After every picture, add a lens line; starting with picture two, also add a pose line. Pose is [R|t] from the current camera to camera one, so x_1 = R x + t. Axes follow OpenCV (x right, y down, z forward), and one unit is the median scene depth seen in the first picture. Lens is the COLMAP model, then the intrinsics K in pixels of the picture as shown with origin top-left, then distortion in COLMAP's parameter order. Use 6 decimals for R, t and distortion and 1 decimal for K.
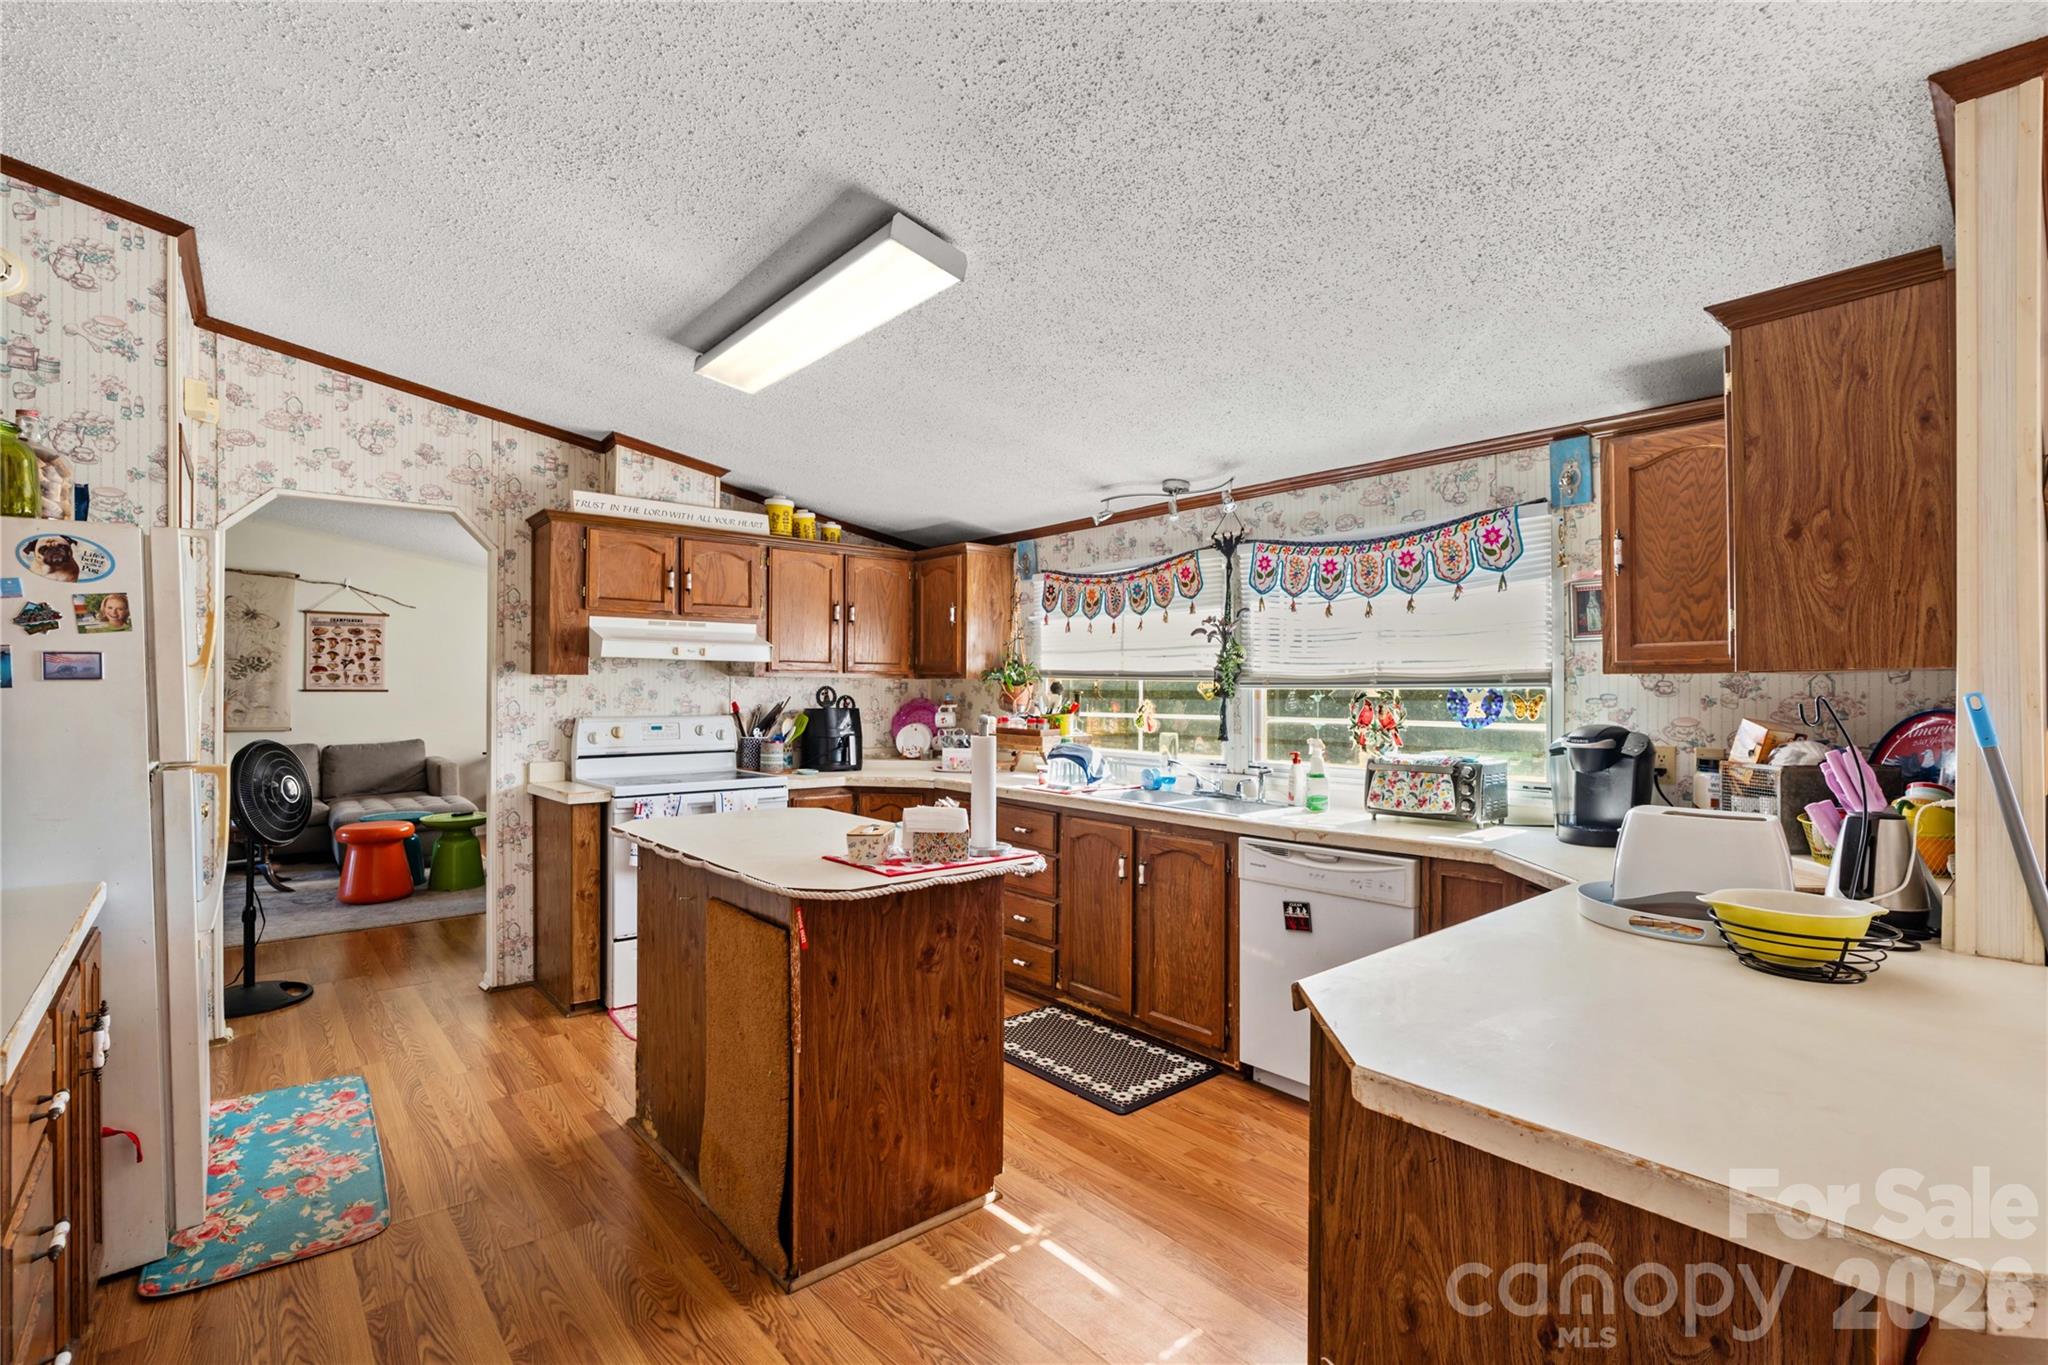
lens RADIAL K [[929.5, 0, 1024.0], [0, 929.5, 682.5], [0, 0, 1]] dist [-0.014126, 0.000624]
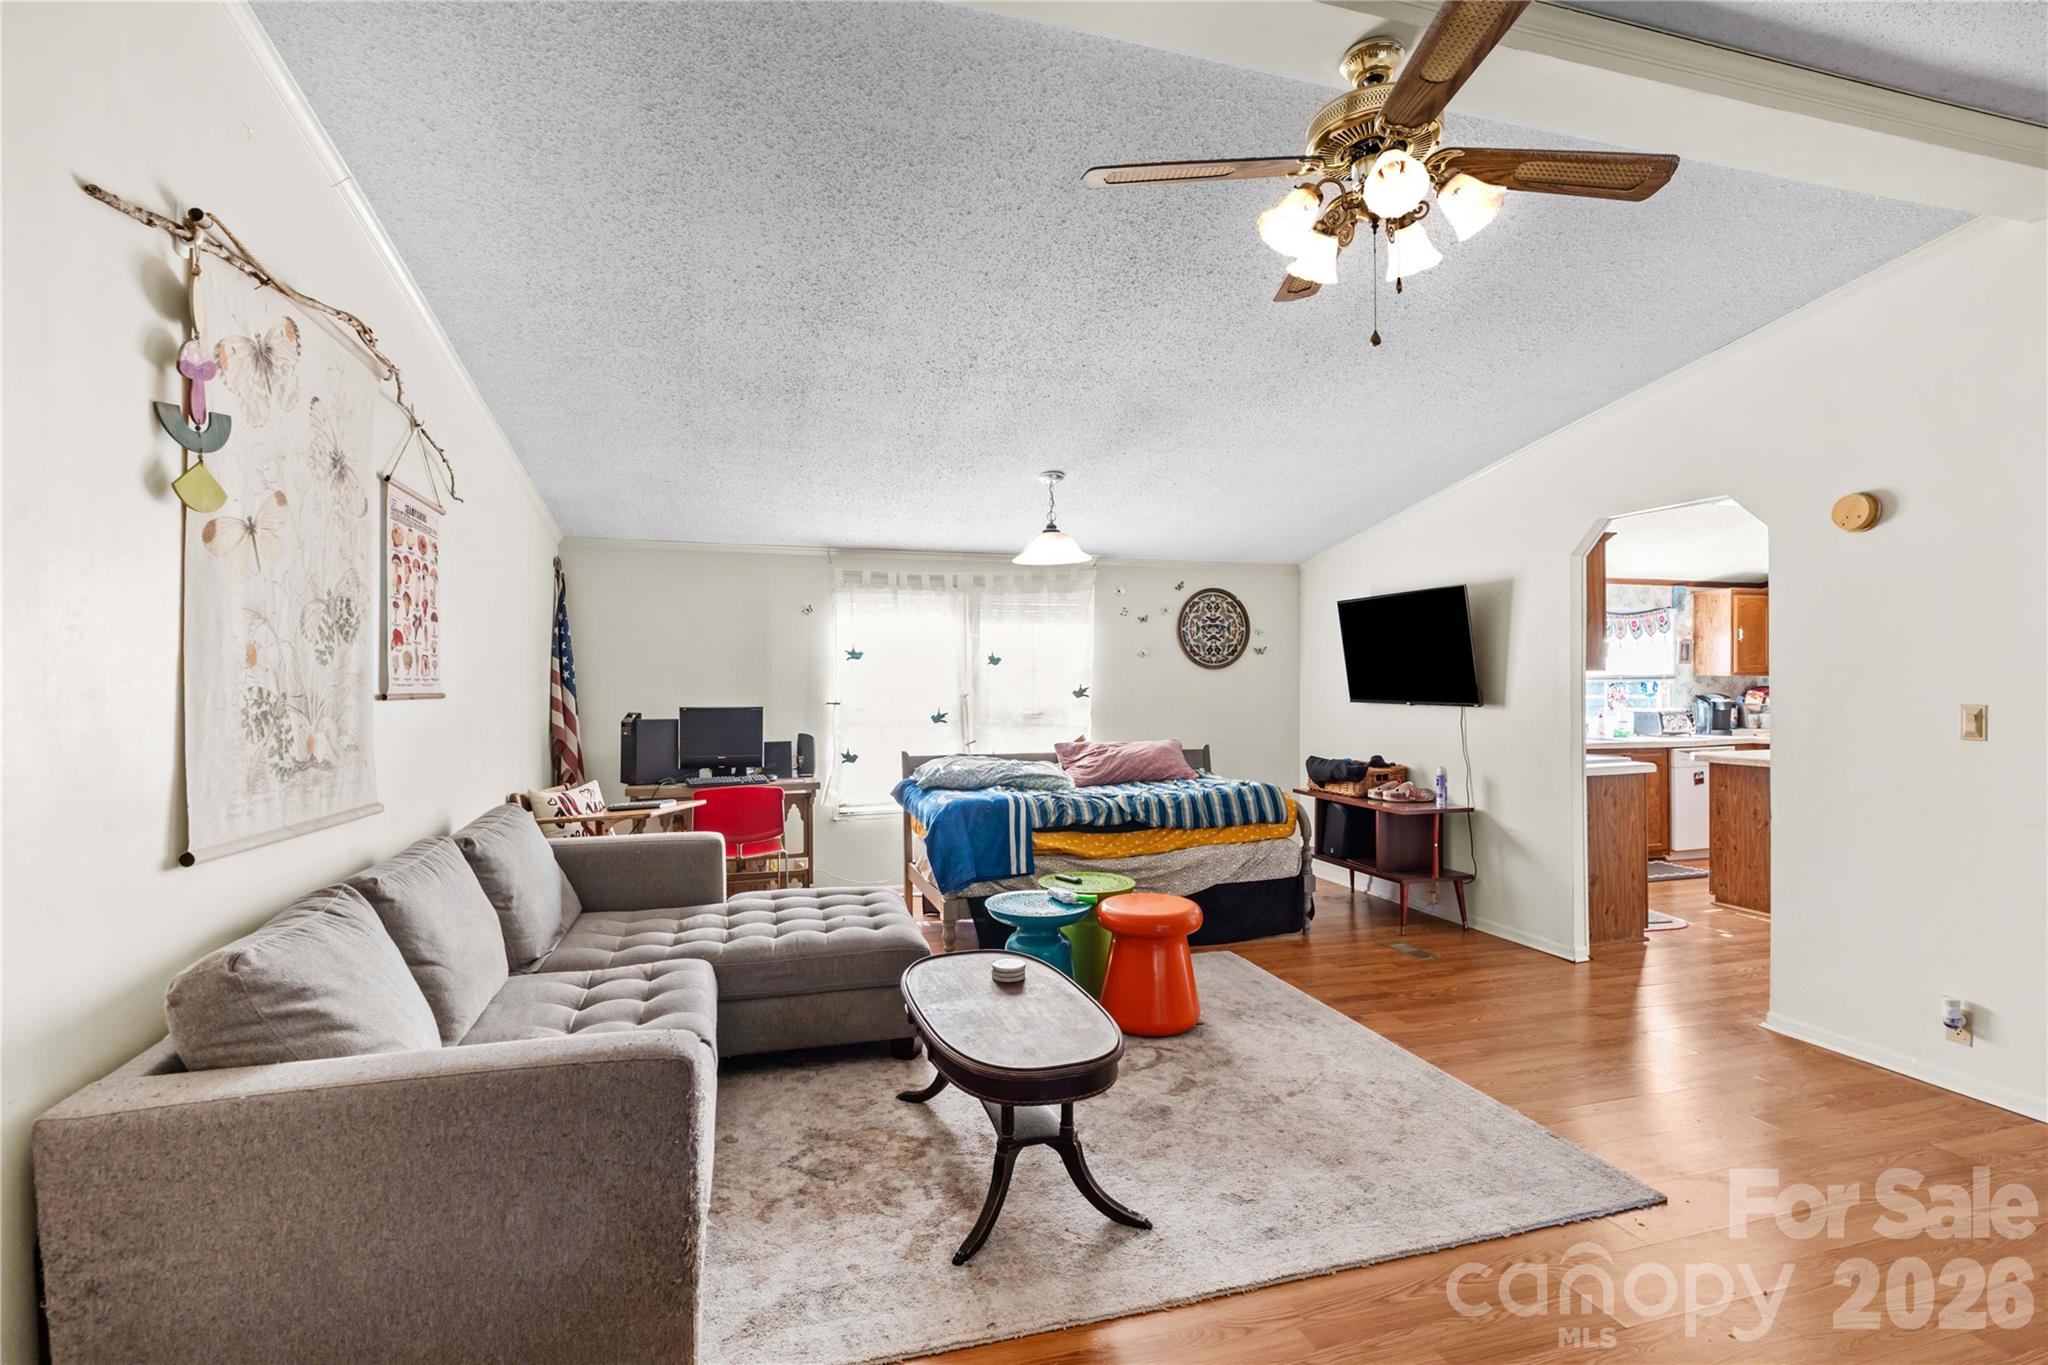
lens RADIAL K [[929.5, 0, 1024.0], [0, 929.5, 682.5], [0, 0, 1]] dist [-0.014126, 0.000624]
pose [[0.418031, -0.003333, 0.908427, -1.858264], [-0.001264, 0.999990, 0.004251, 0.002193], [-0.908432, -0.002926, 0.418023, 1.155064]]
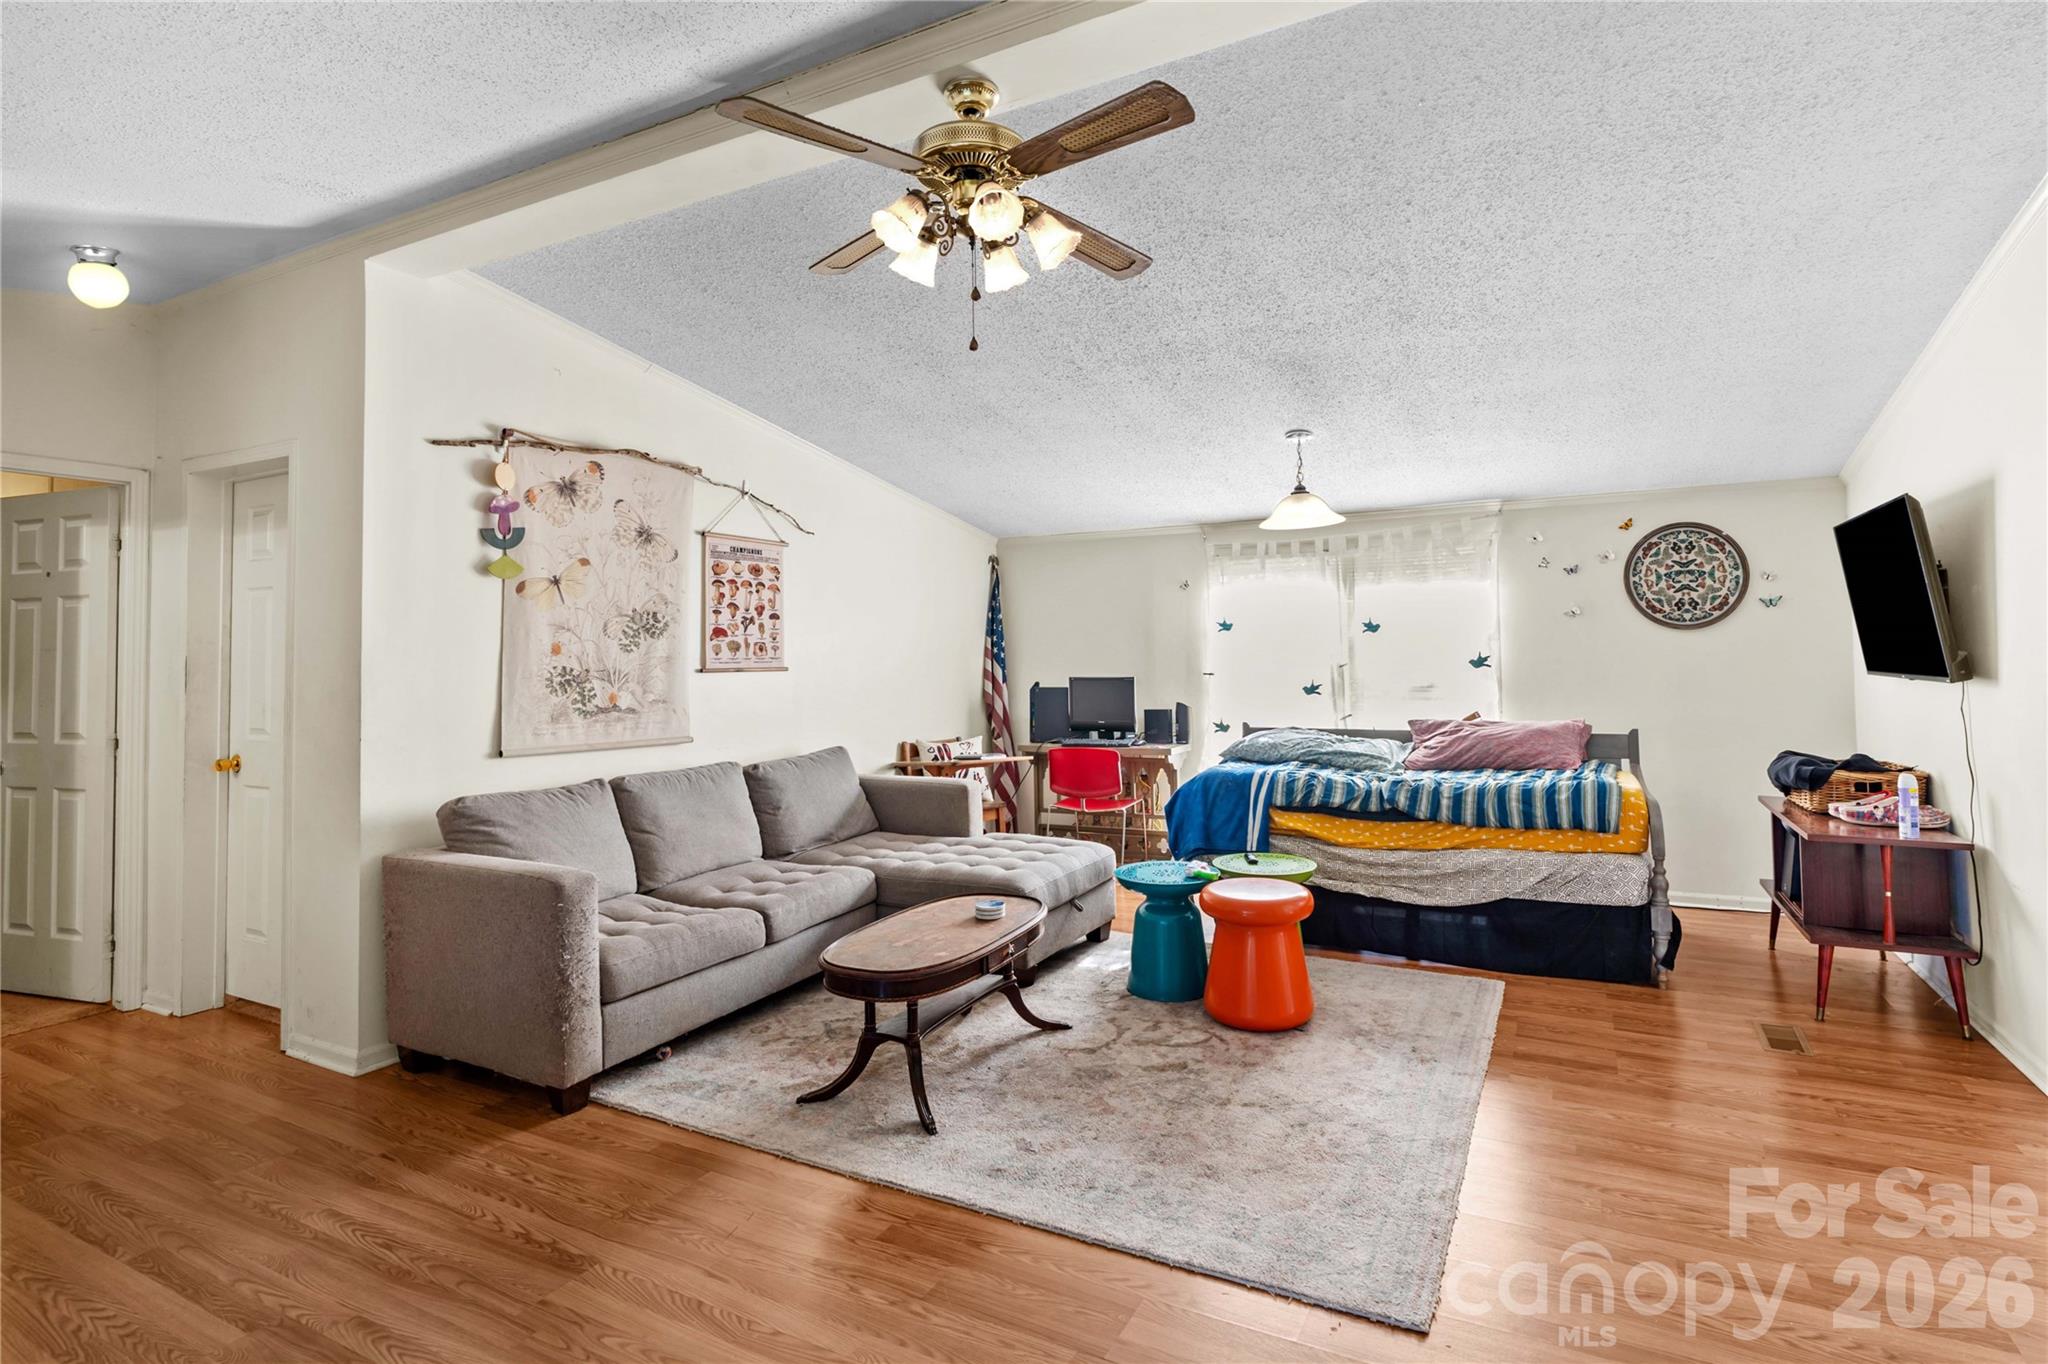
lens RADIAL K [[1001.1, 0, 1066.1], [0, 1001.1, 611.2], [0, 0, 1]] dist [-0.013223, 0.000103]
pose [[0.924873, -0.000216, 0.380275, -1.497362], [0.016018, 0.999134, -0.038392, -0.001258], [-0.379938, 0.041599, 0.924076, 0.627394]]
